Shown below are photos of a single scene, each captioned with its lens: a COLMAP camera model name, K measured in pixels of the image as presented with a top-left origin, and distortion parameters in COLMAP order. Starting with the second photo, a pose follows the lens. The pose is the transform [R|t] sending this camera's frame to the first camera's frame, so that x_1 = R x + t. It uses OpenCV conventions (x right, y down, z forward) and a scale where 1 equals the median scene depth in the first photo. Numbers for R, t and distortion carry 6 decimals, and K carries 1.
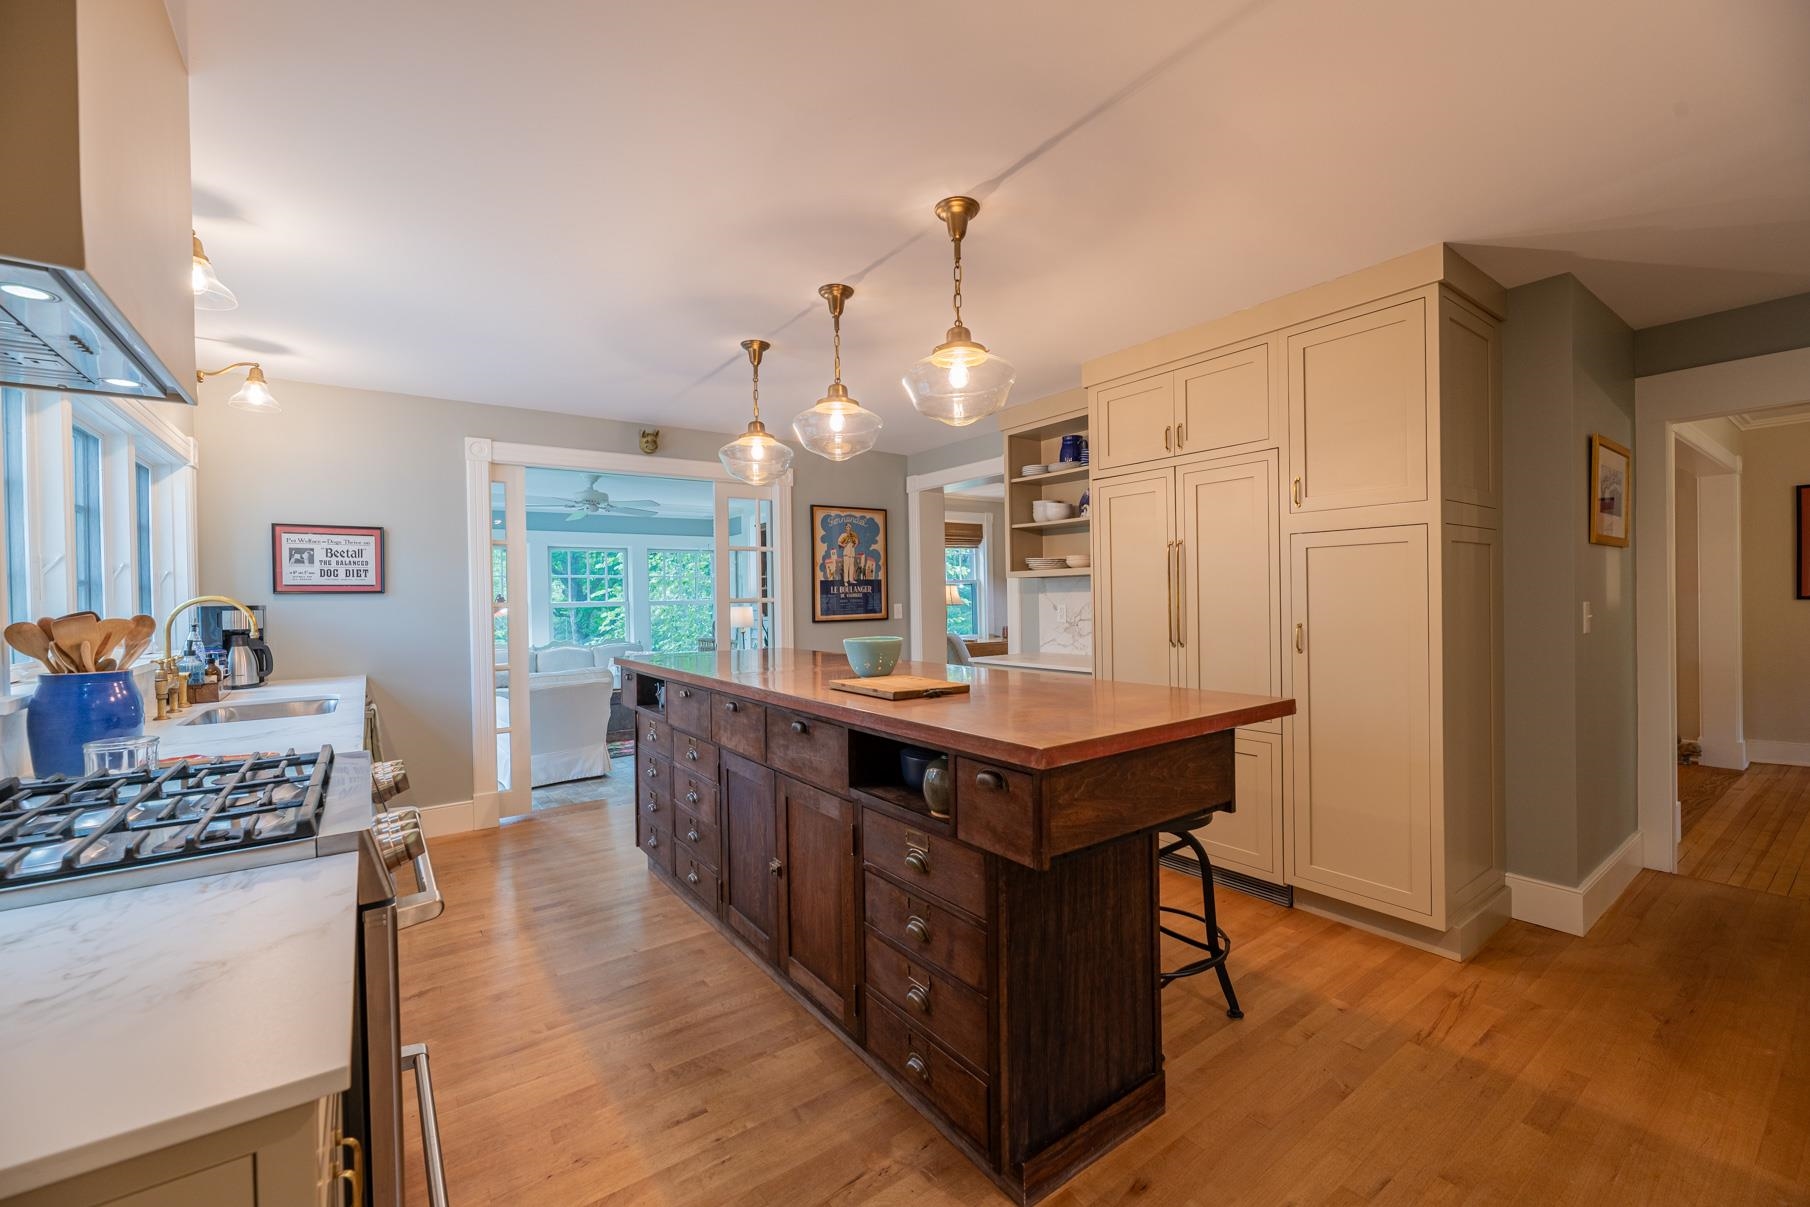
lens RADIAL K [[738.8, 0, 902.9], [0, 738.8, 604.2], [0, 0, 1]] dist [-0.013807, -0.000069]
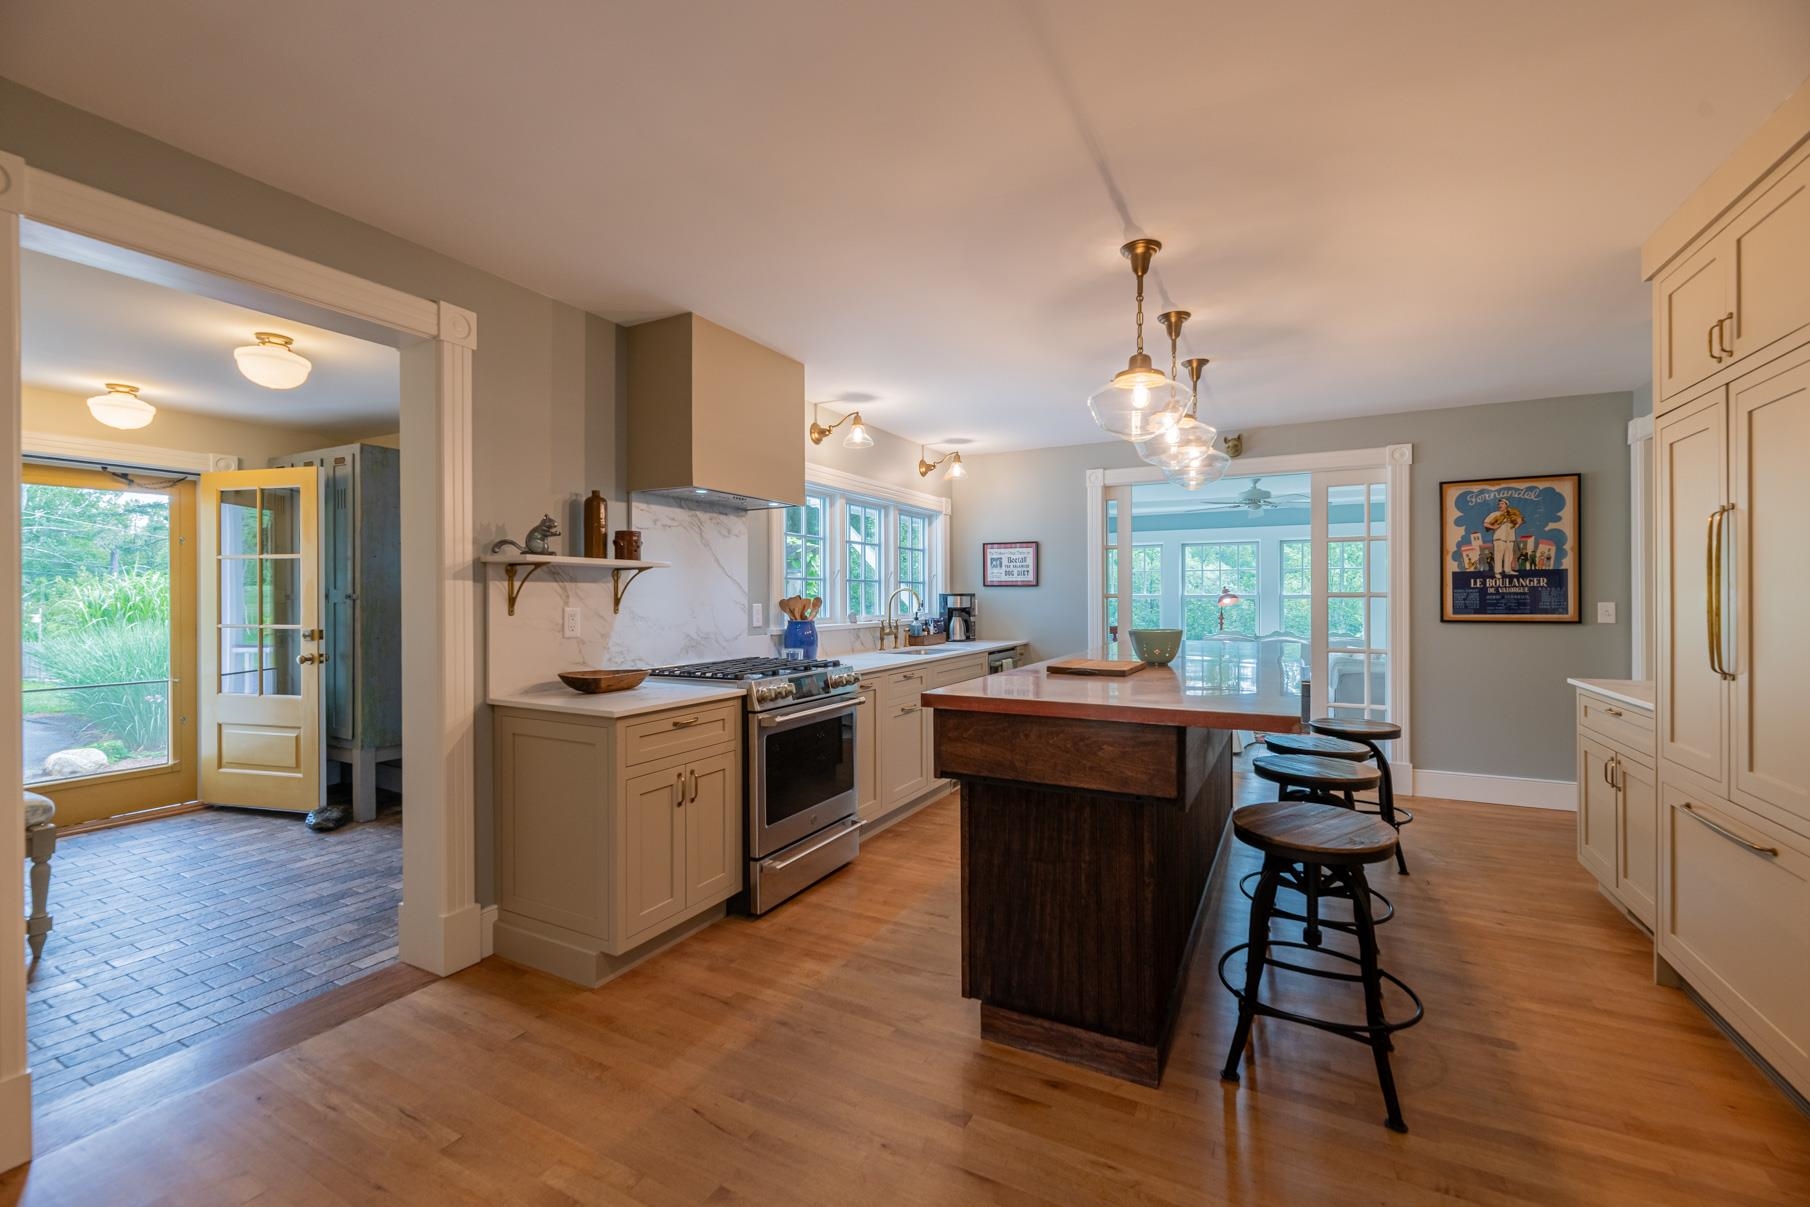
lens RADIAL K [[738.8, 0, 875.6], [0, 738.8, 595.5], [0, 0, 1]] dist [-0.013807, -0.000069]
pose [[0.423112, 0.014186, -0.905966, 0.359087], [-0.013426, 0.999866, 0.009386, -0.004525], [0.905978, 0.008192, 0.423246, 0.061245]]
